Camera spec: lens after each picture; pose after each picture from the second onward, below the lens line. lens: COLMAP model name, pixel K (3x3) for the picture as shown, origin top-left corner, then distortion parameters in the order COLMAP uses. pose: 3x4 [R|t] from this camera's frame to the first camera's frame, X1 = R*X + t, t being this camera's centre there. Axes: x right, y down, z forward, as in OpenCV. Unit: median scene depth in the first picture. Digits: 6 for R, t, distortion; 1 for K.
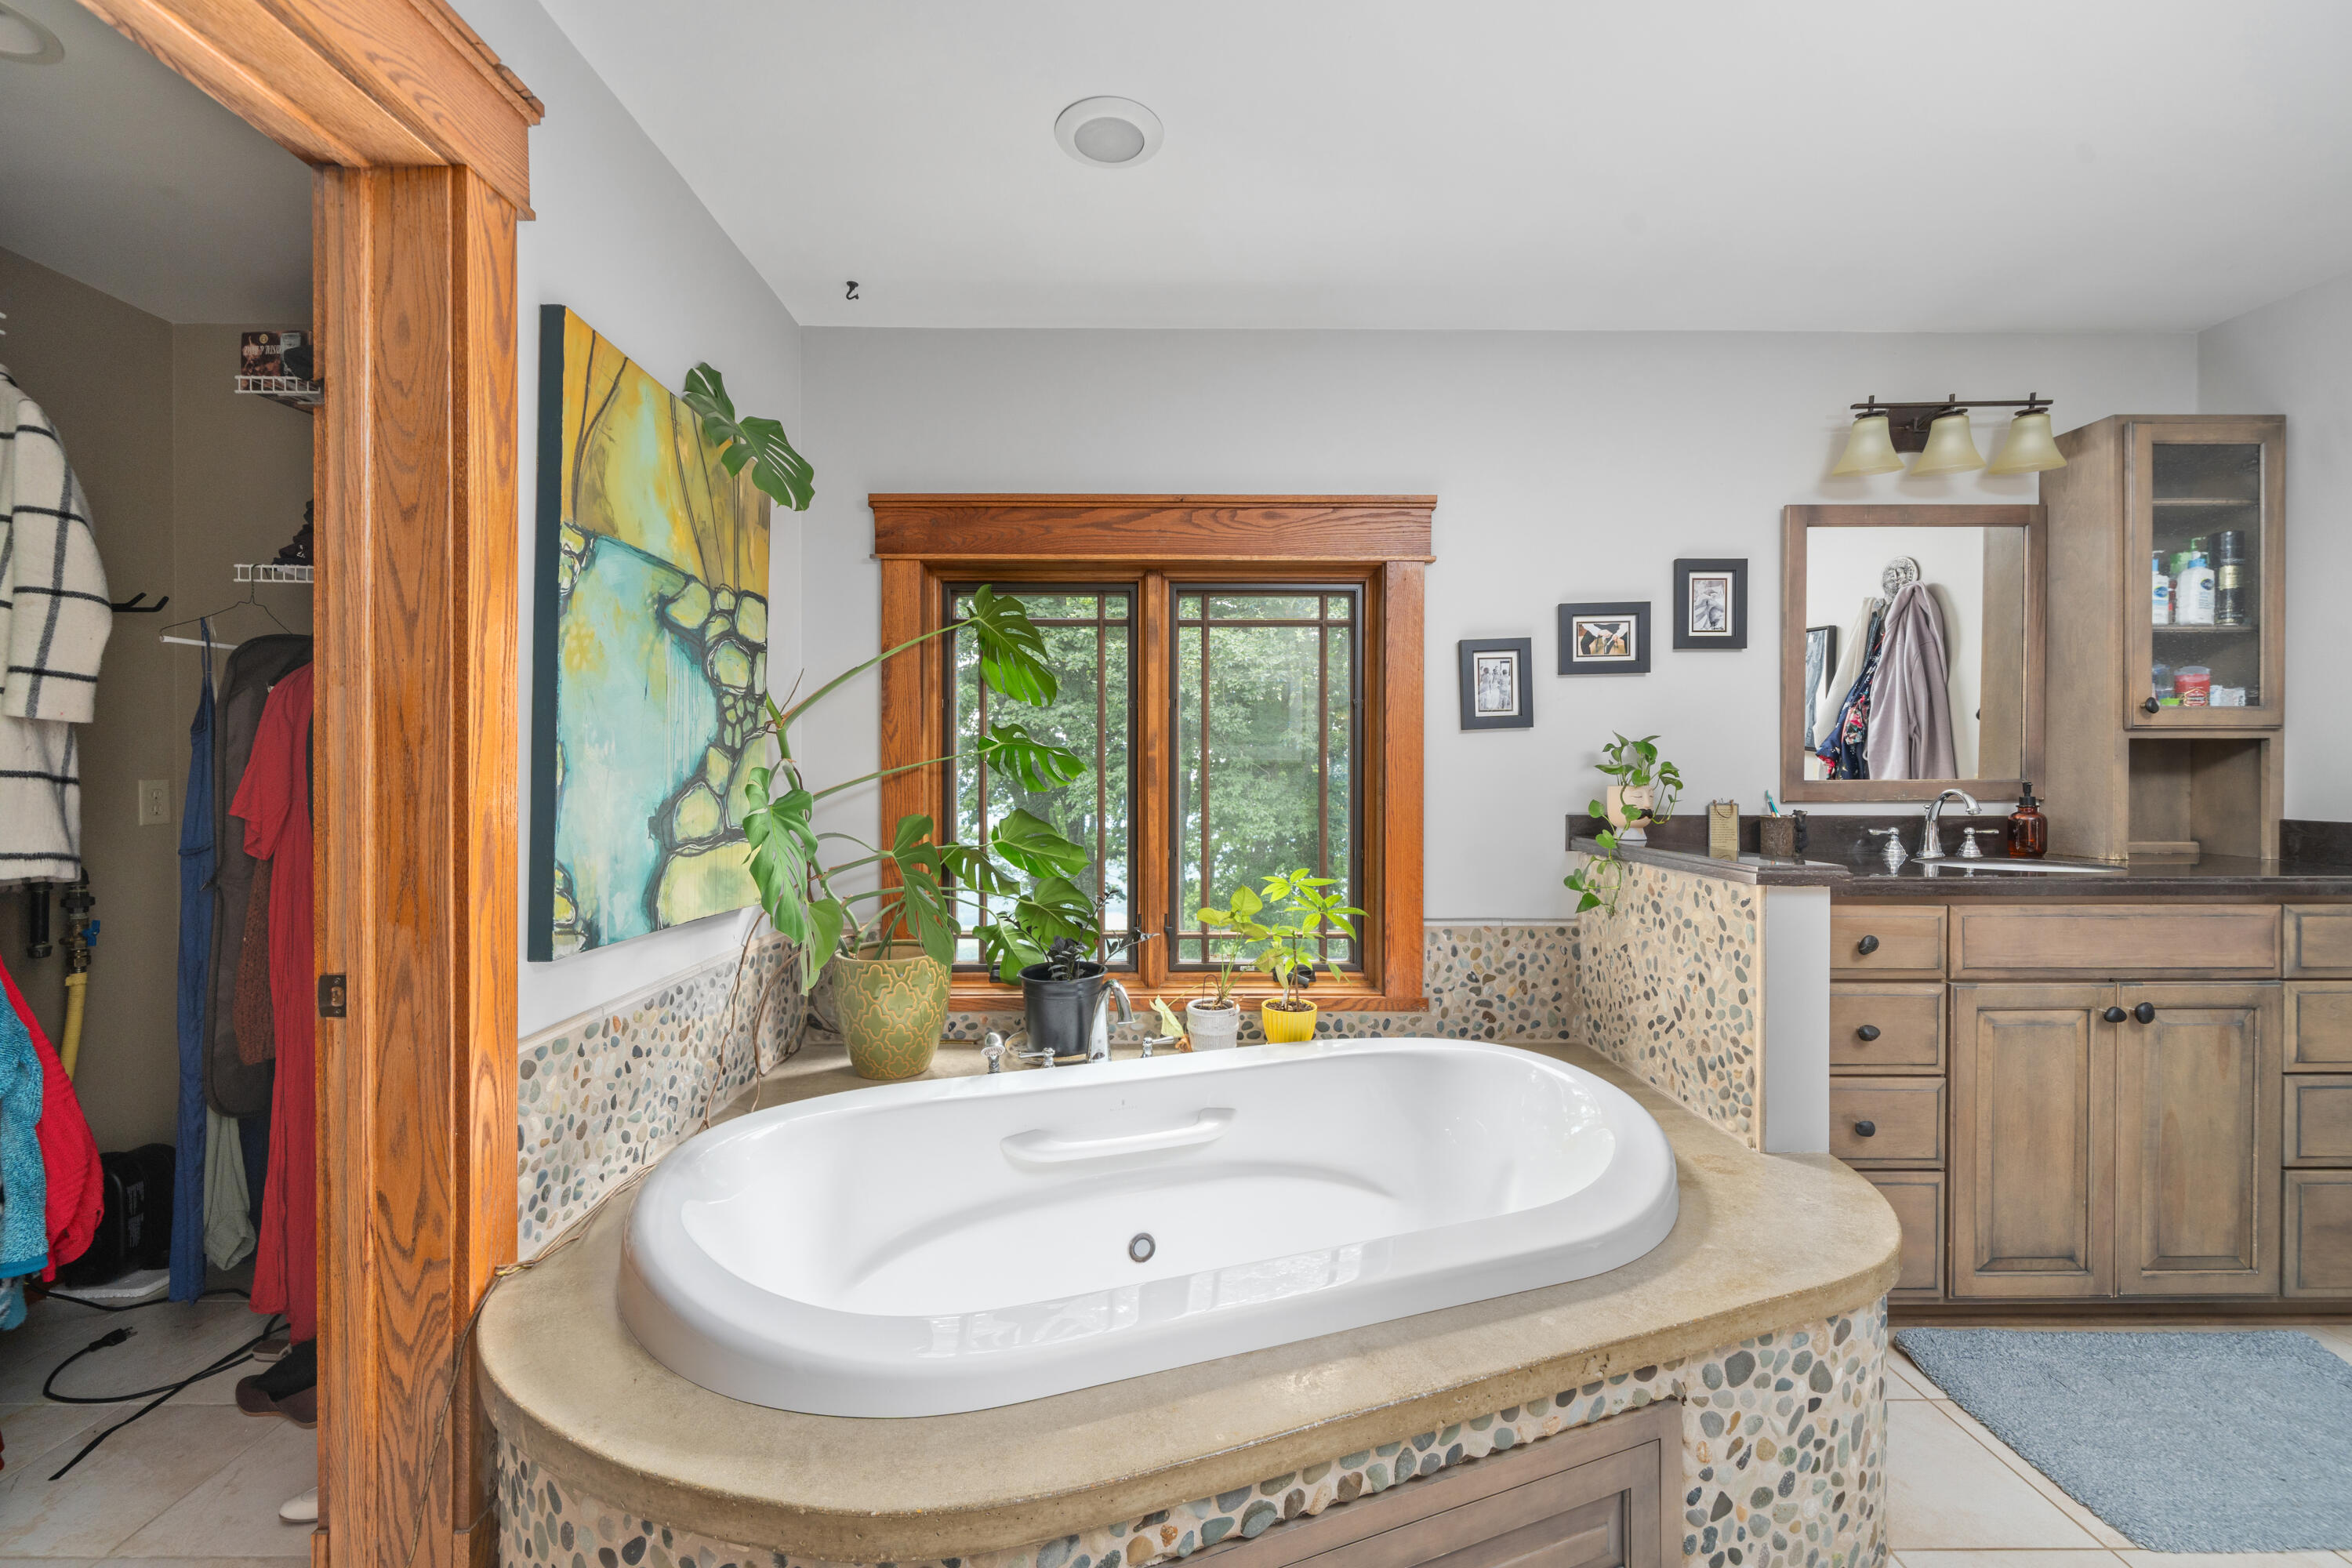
lens RADIAL K [[940.1, 0, 1166.5], [0, 940.1, 768.7], [0, 0, 1]] dist [0.002565, 0.000266]
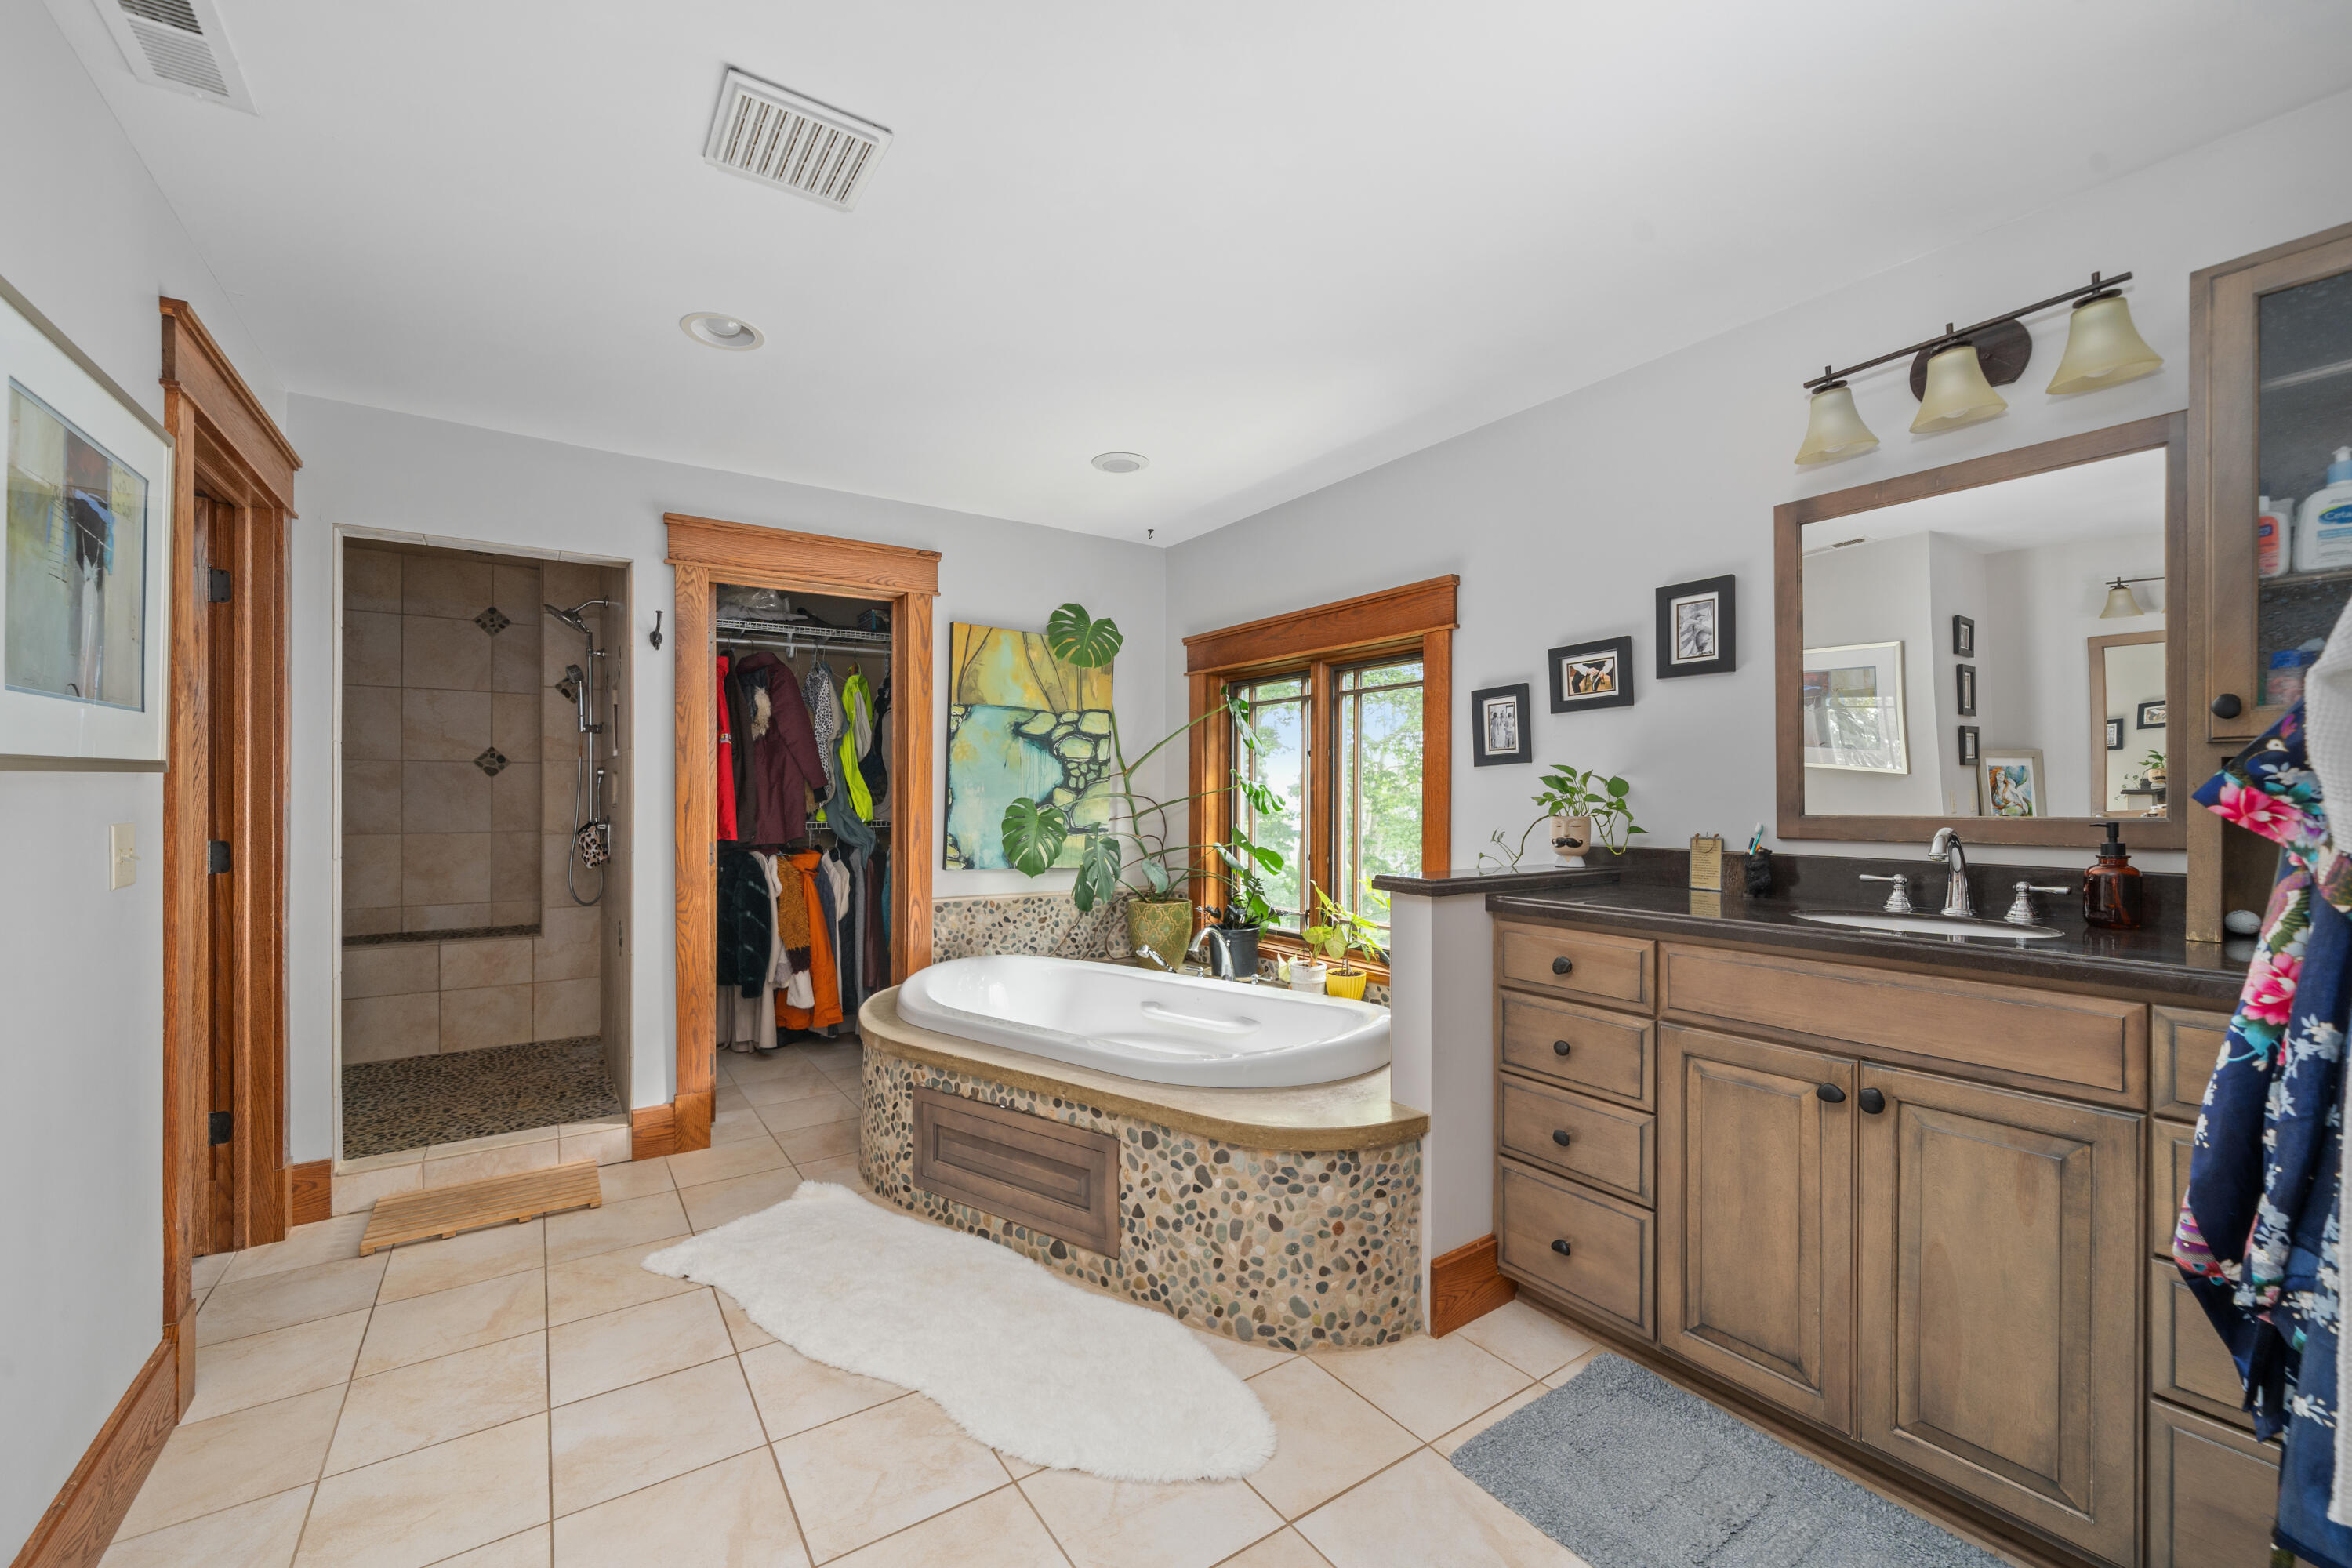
lens RADIAL K [[940.1, 0, 1166.3], [0, 940.1, 795.6], [0, 0, 1]] dist [0.002565, 0.000266]
pose [[0.552482, -0.000068, -0.833525, 1.101306], [-0.003247, 0.999992, -0.002234, -0.001653], [0.833519, 0.003941, 0.552477, 0.028532]]
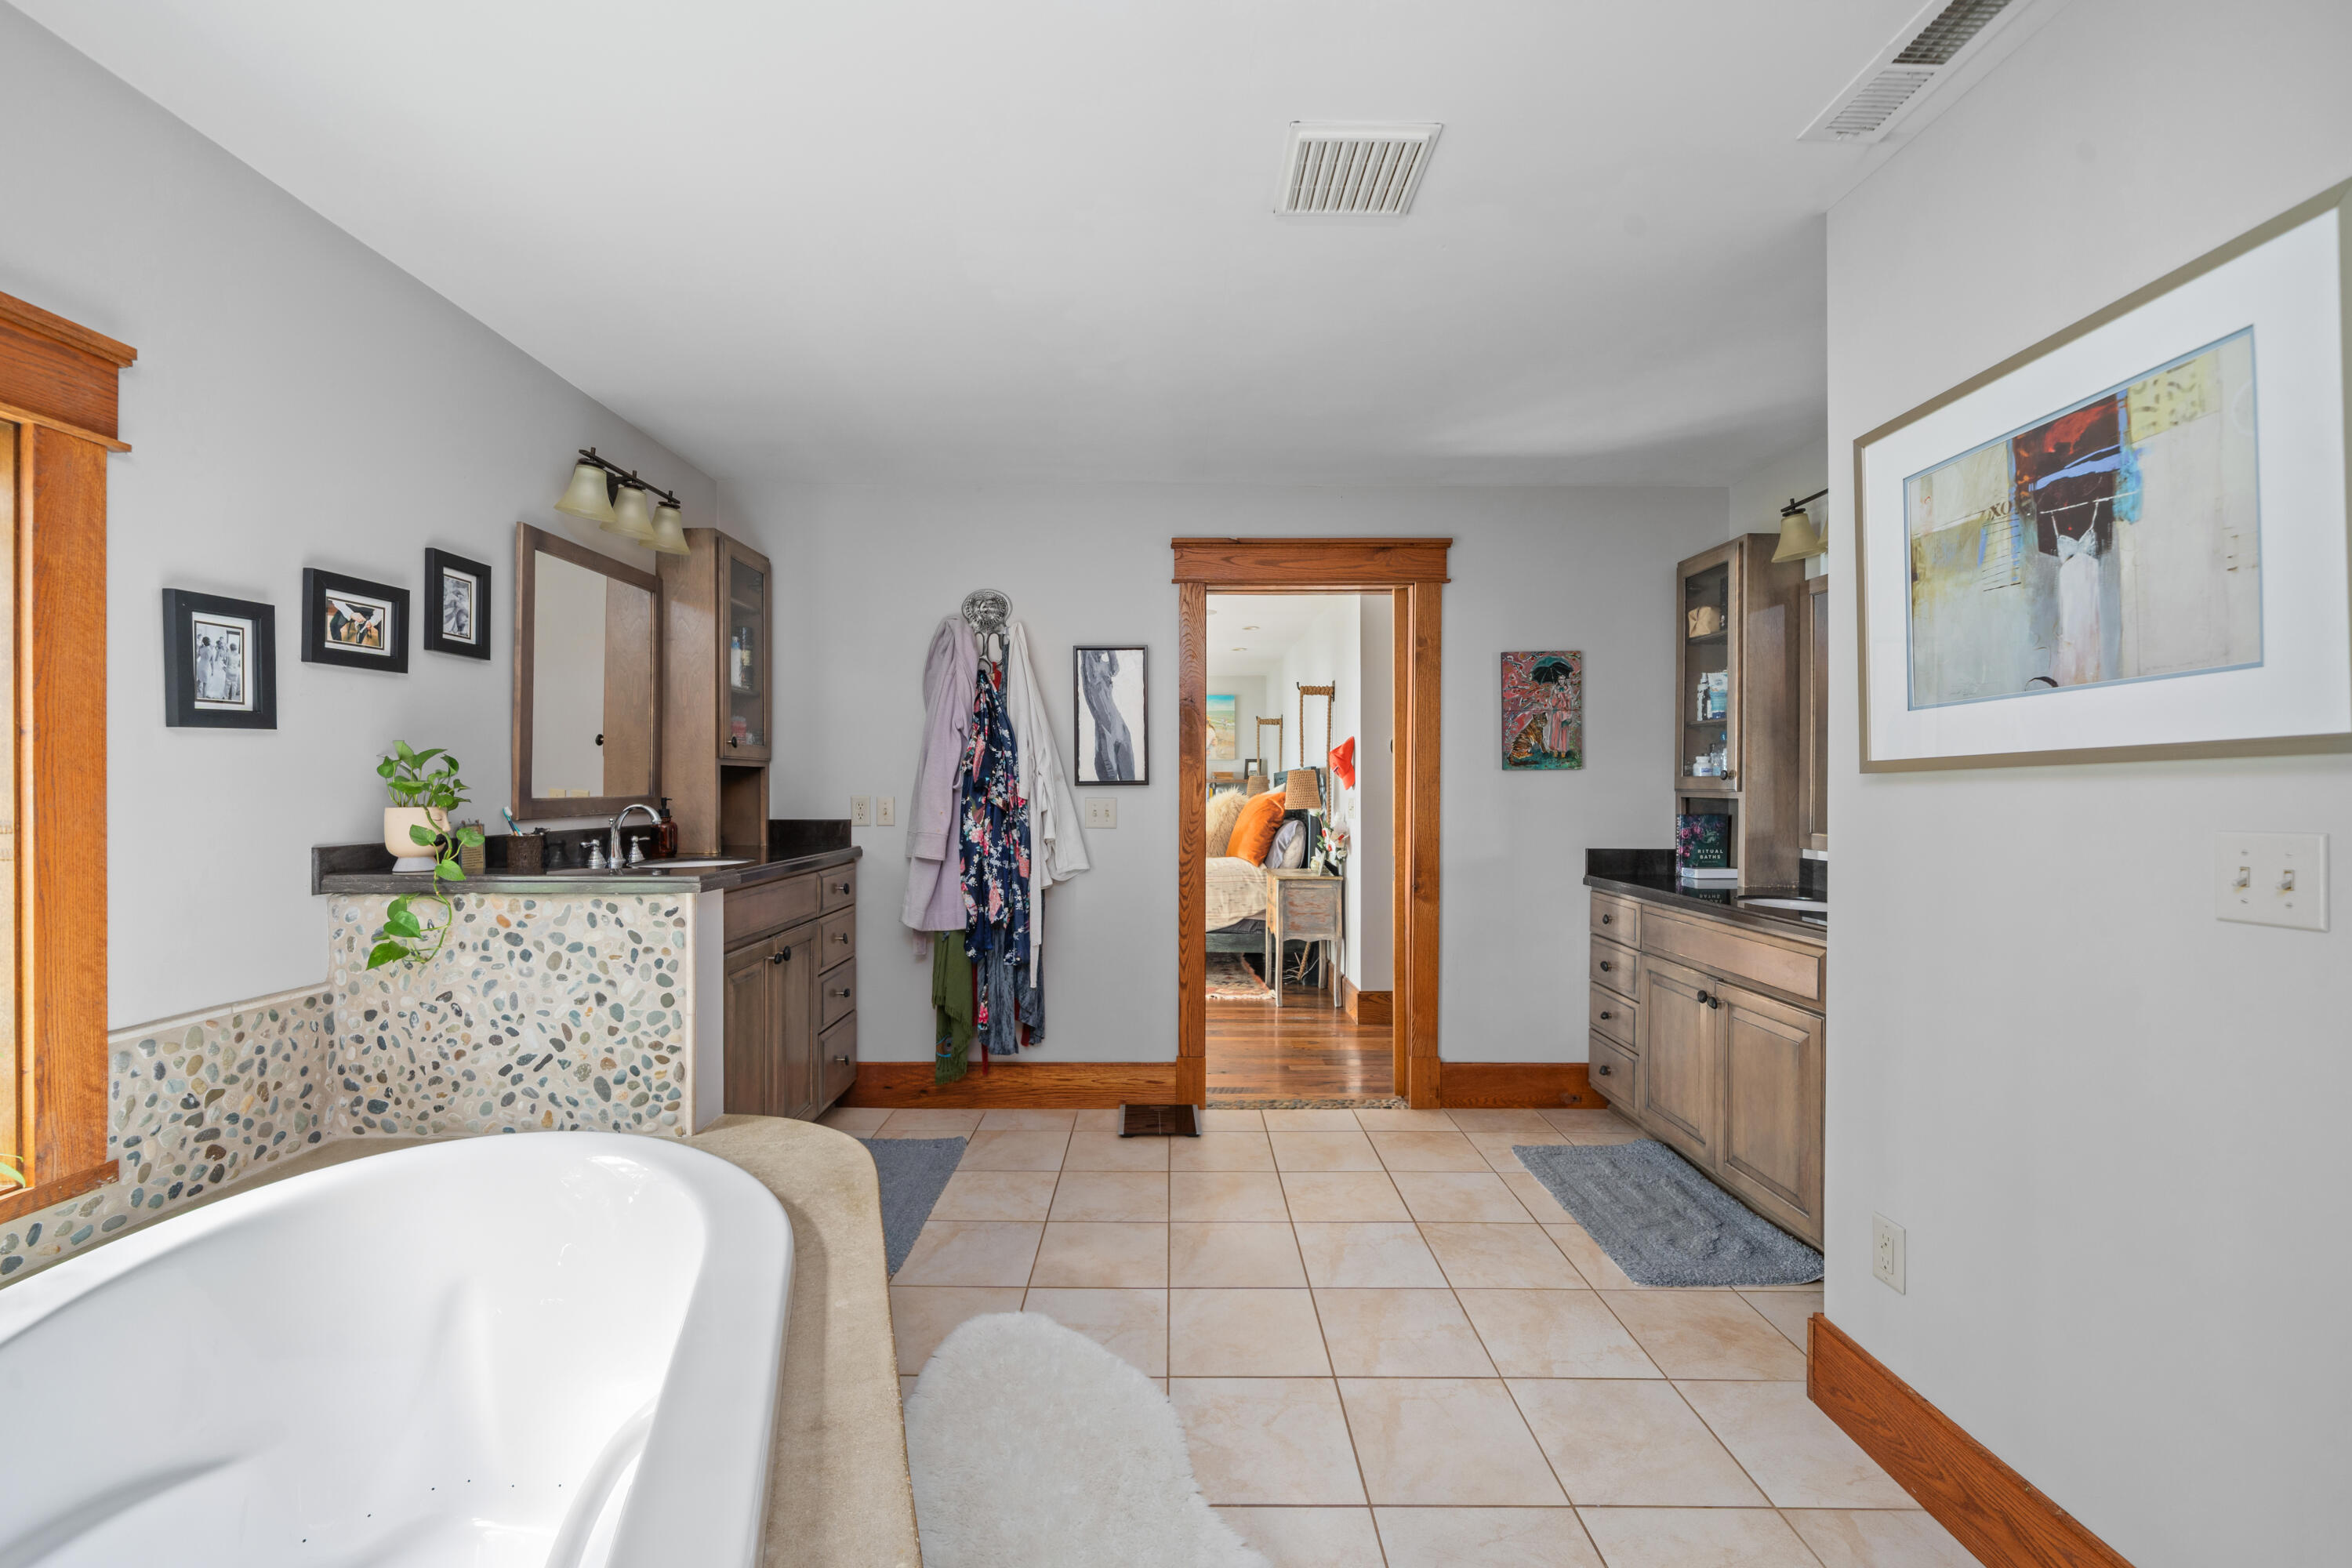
lens RADIAL K [[940.1, 0, 1163.2], [0, 940.1, 791.2], [0, 0, 1]] dist [0.002565, 0.000266]
pose [[0.015029, -0.004233, 0.999878, -0.332186], [-0.002871, 0.999987, 0.004276, -0.001655], [-0.999883, -0.002935, 0.015016, 0.310877]]
